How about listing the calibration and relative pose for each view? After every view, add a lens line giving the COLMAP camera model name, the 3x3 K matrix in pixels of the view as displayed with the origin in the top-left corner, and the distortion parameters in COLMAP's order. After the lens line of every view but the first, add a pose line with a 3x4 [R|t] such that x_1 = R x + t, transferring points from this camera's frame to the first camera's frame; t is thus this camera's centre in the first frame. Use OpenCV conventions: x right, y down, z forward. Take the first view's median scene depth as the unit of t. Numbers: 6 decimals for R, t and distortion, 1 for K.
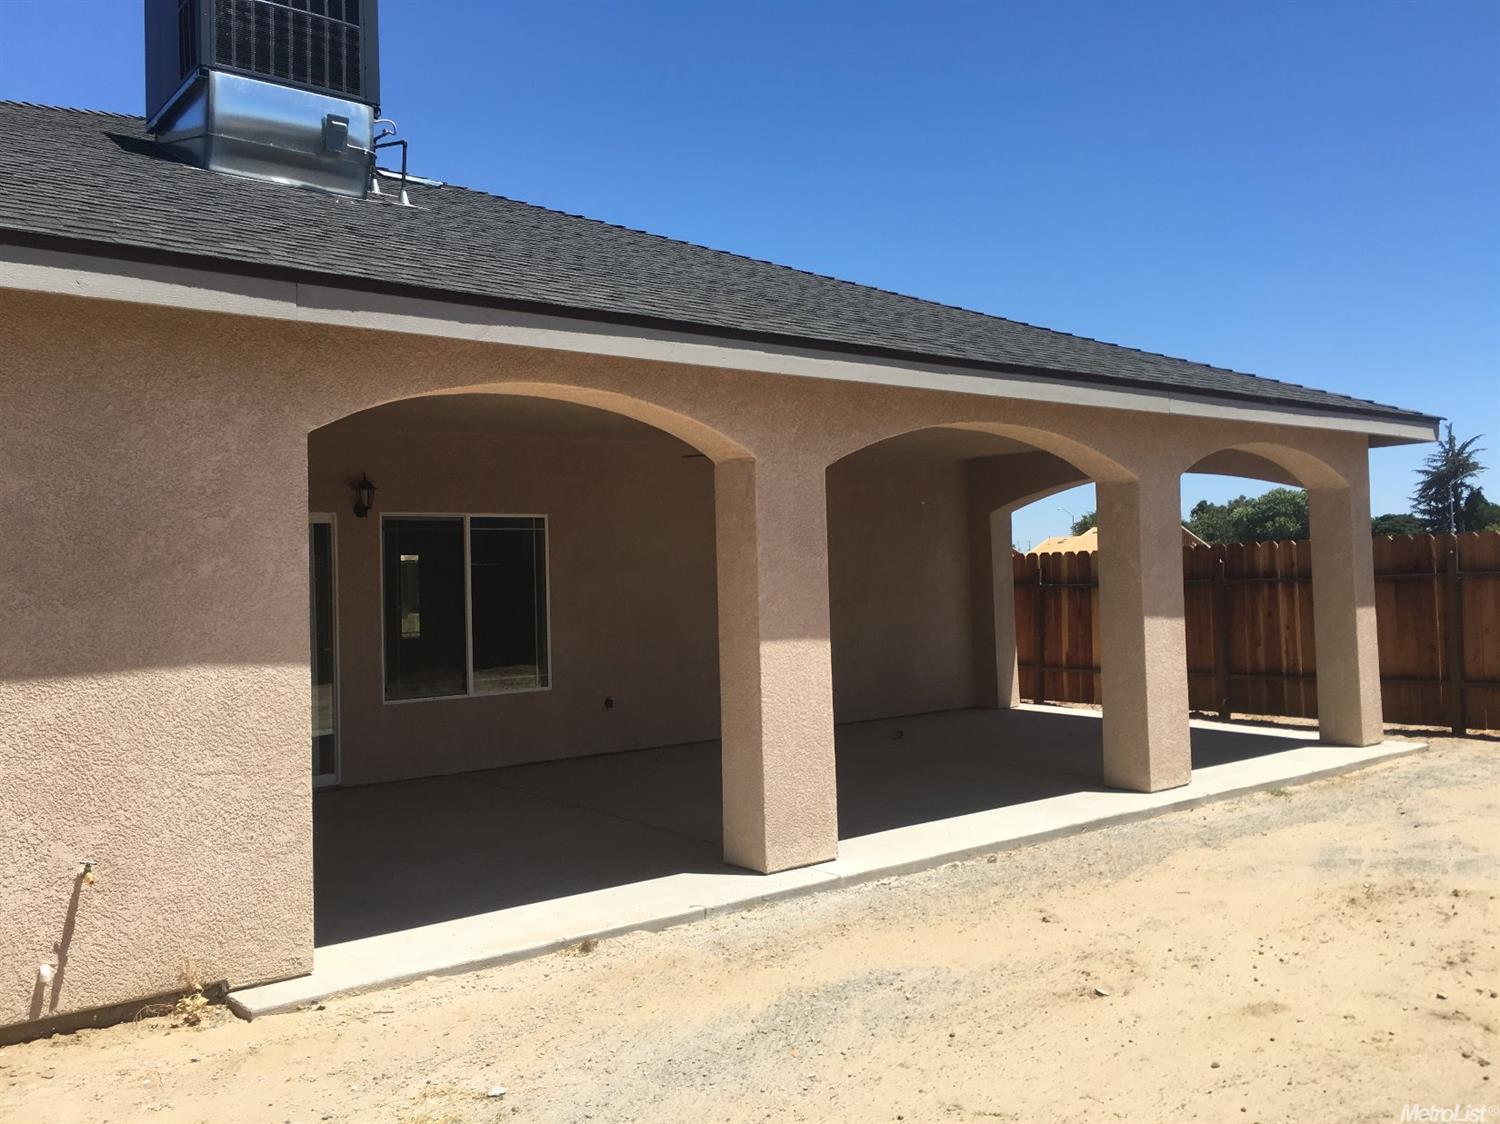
lens RADIAL K [[1274.2, 0, 753.6], [0, 1274.2, 562.5], [0, 0, 1]] dist [0.061231, -0.047968]
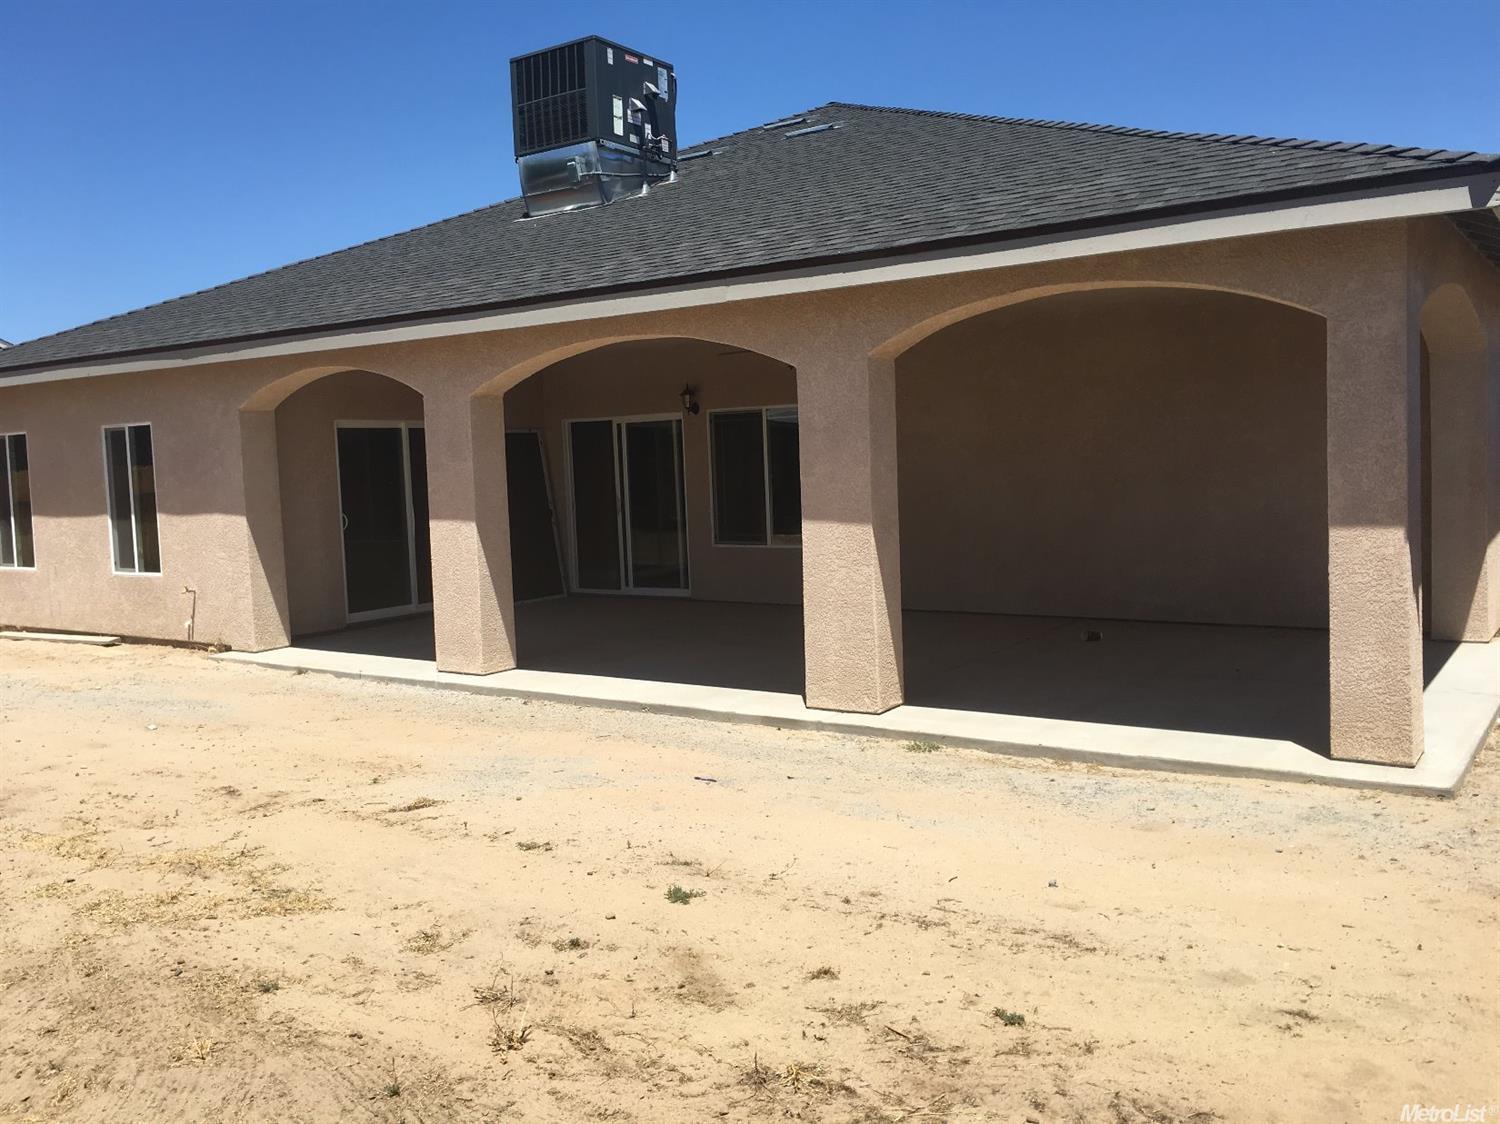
lens RADIAL K [[1274.2, 0, 753.6], [0, 1274.2, 559.0], [0, 0, 1]] dist [0.061231, -0.047968]
pose [[0.276430, 0.094185, -0.956408, 1.102378], [0.042952, 0.992981, 0.110201, -0.029297], [0.960074, -0.071542, 0.270444, 0.678799]]
